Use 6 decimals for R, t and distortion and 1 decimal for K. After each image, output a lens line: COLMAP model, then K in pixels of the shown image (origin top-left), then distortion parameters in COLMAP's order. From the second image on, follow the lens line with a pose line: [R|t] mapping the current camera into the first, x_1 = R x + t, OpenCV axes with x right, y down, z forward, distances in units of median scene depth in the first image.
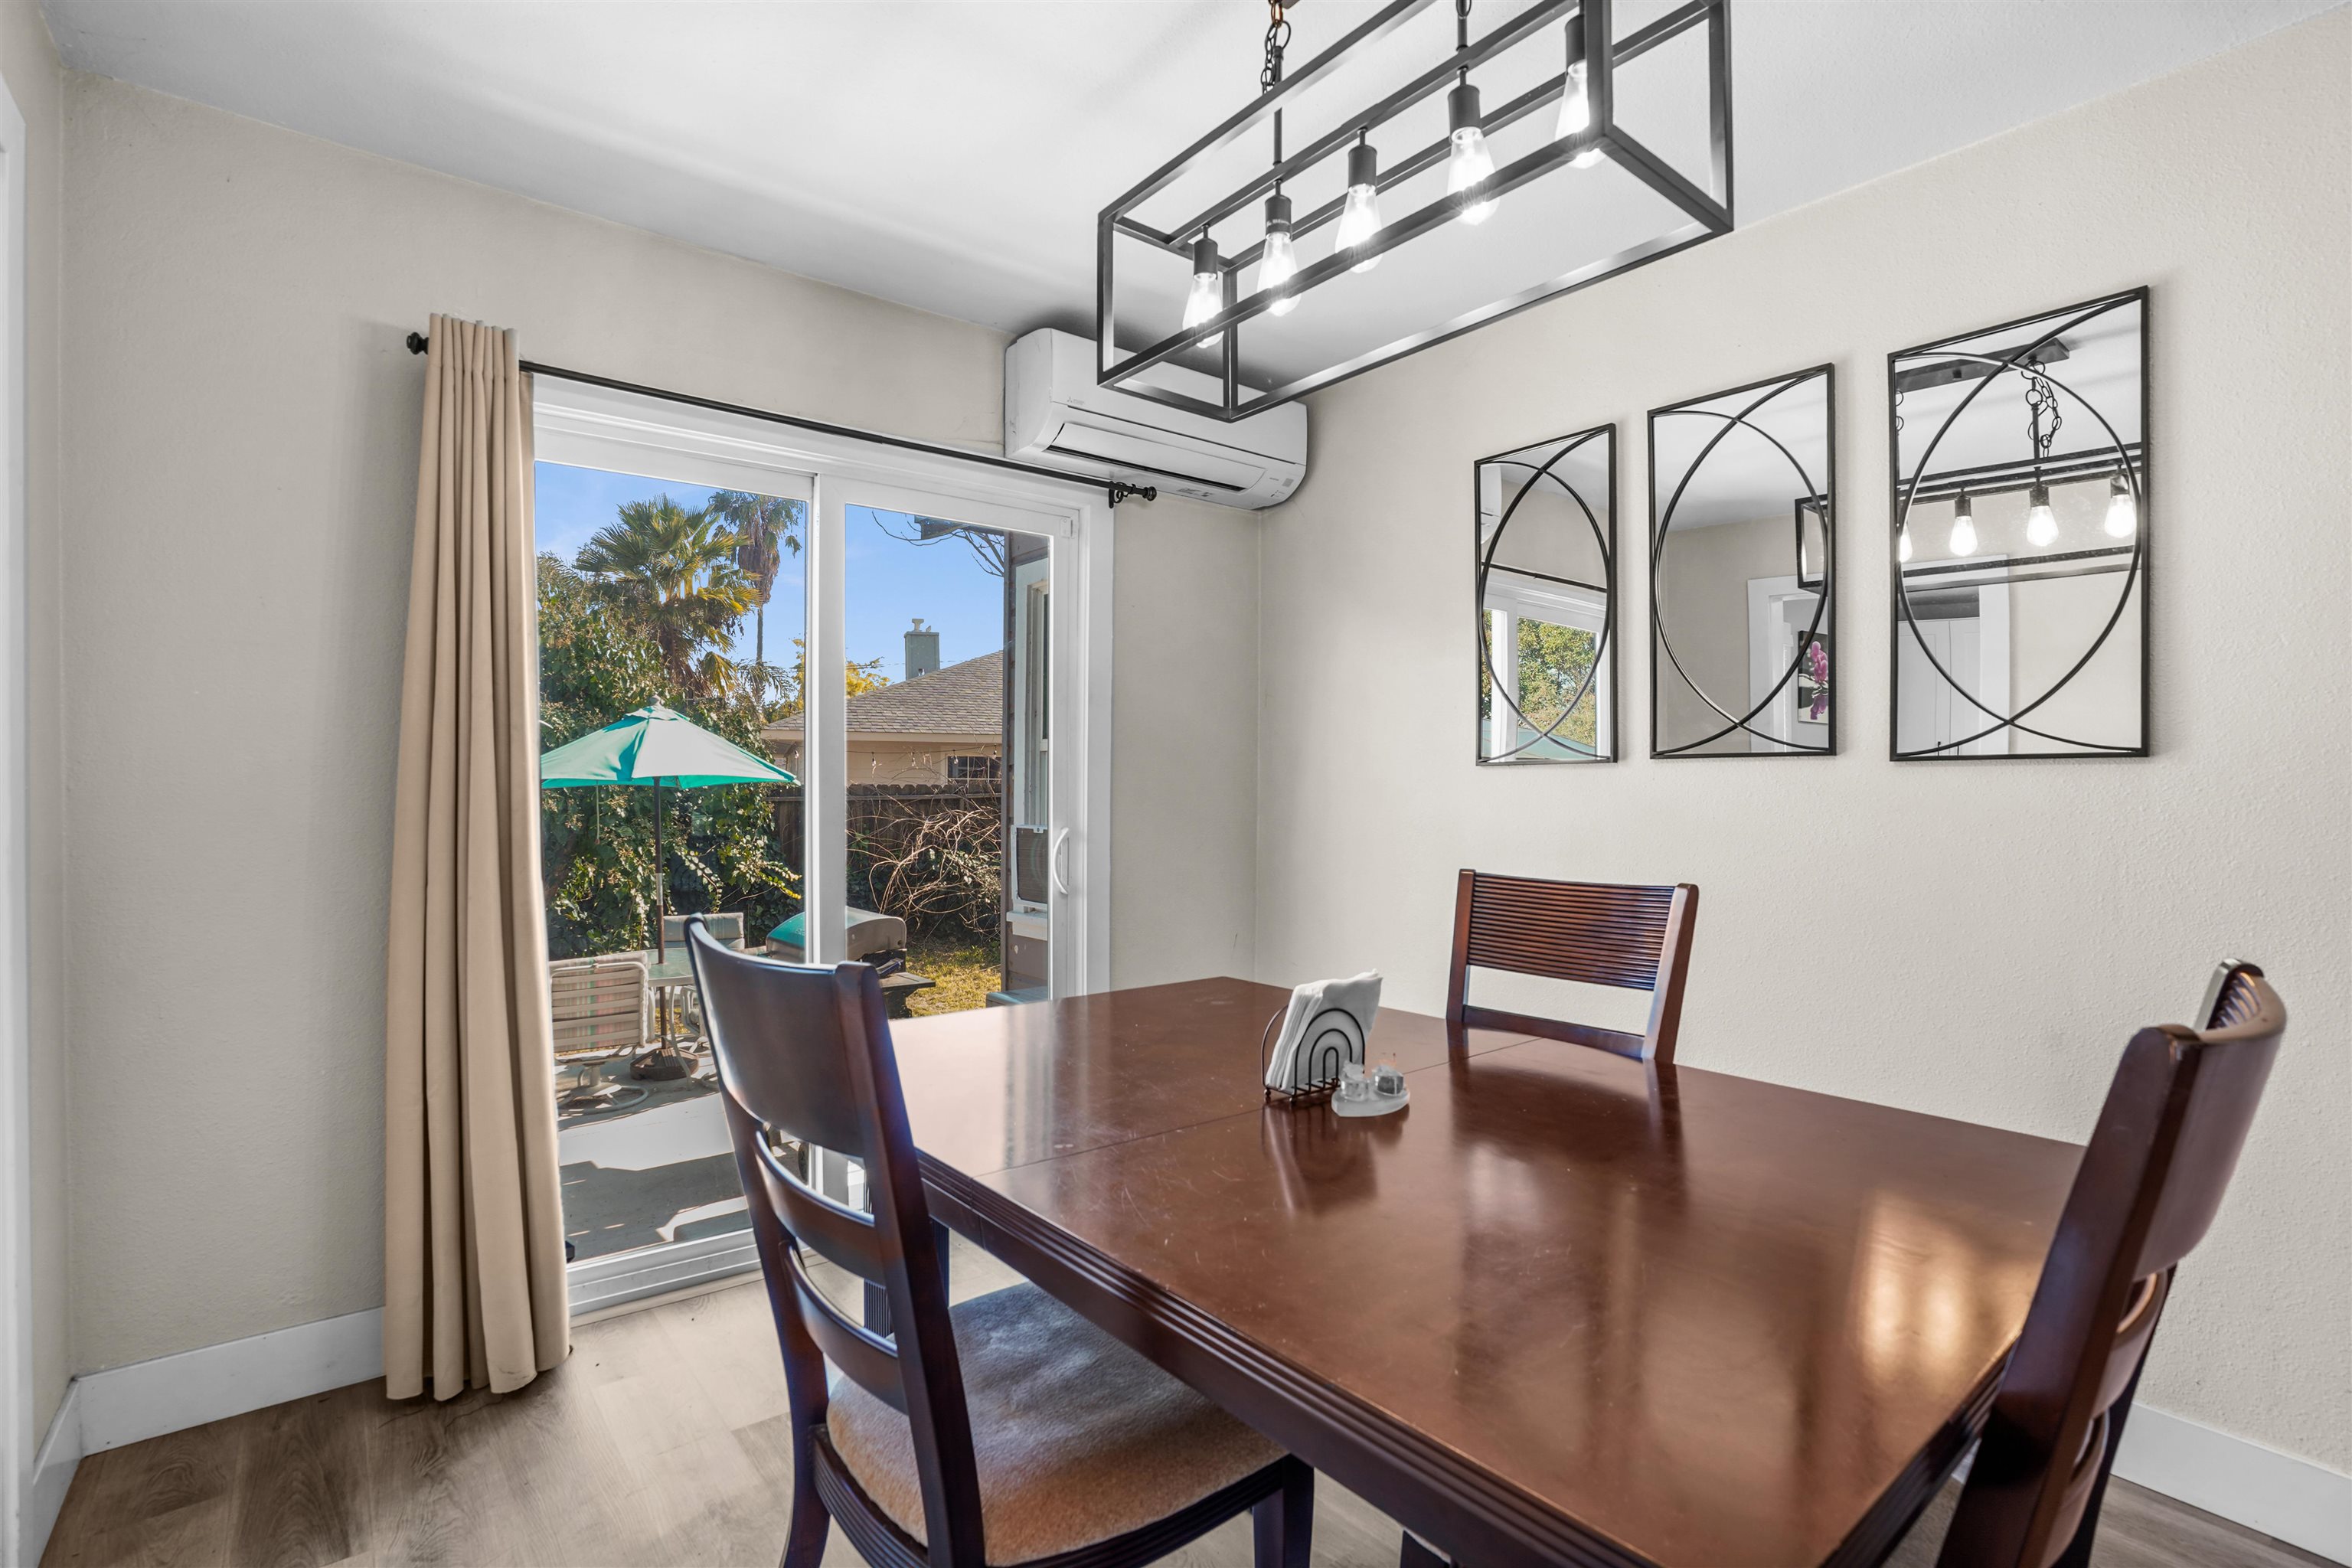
lens RADIAL K [[1089.4, 0, 1167.3], [0, 1089.4, 779.8], [0, 0, 1]] dist [-0.078463, 0.027030]
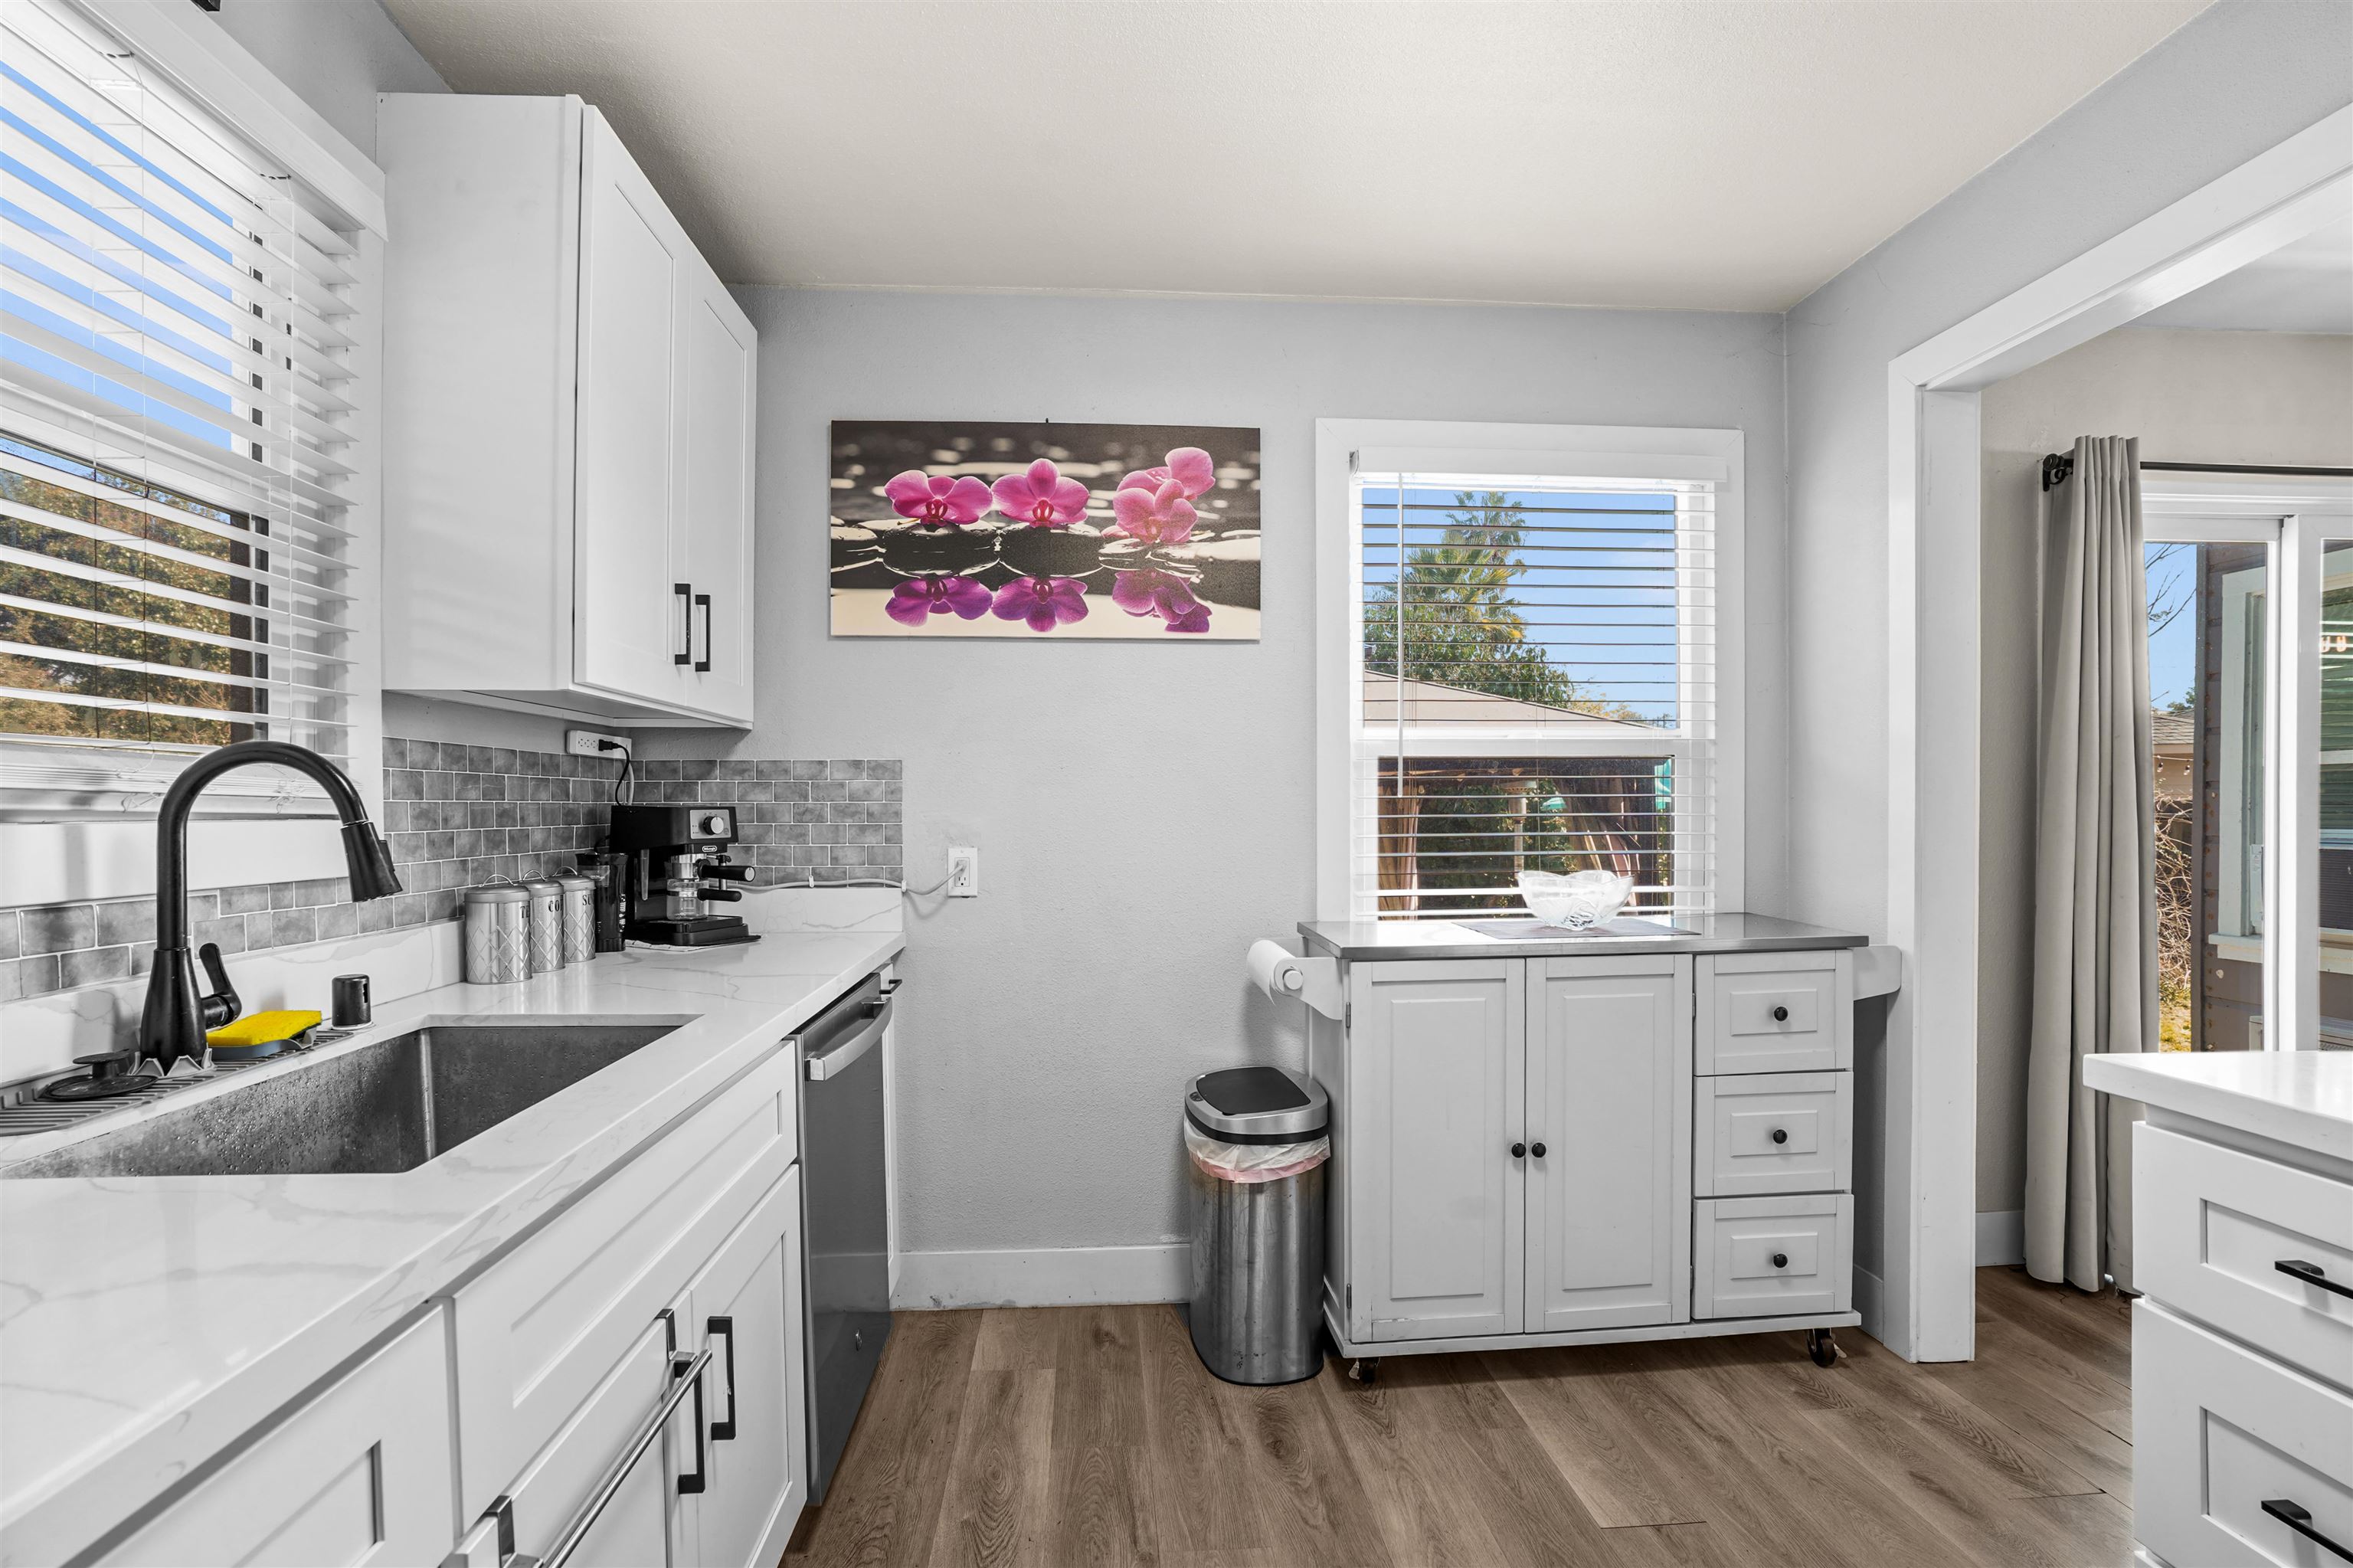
lens RADIAL K [[1089.9, 0, 1167.8], [0, 1089.9, 779.8], [0, 0, 1]] dist [-0.078463, 0.027030]
pose [[0.813621, -0.012806, -0.581254, -0.365985], [0.002974, 0.999836, -0.017865, -0.001529], [0.581388, 0.012807, 0.813526, -0.286206]]
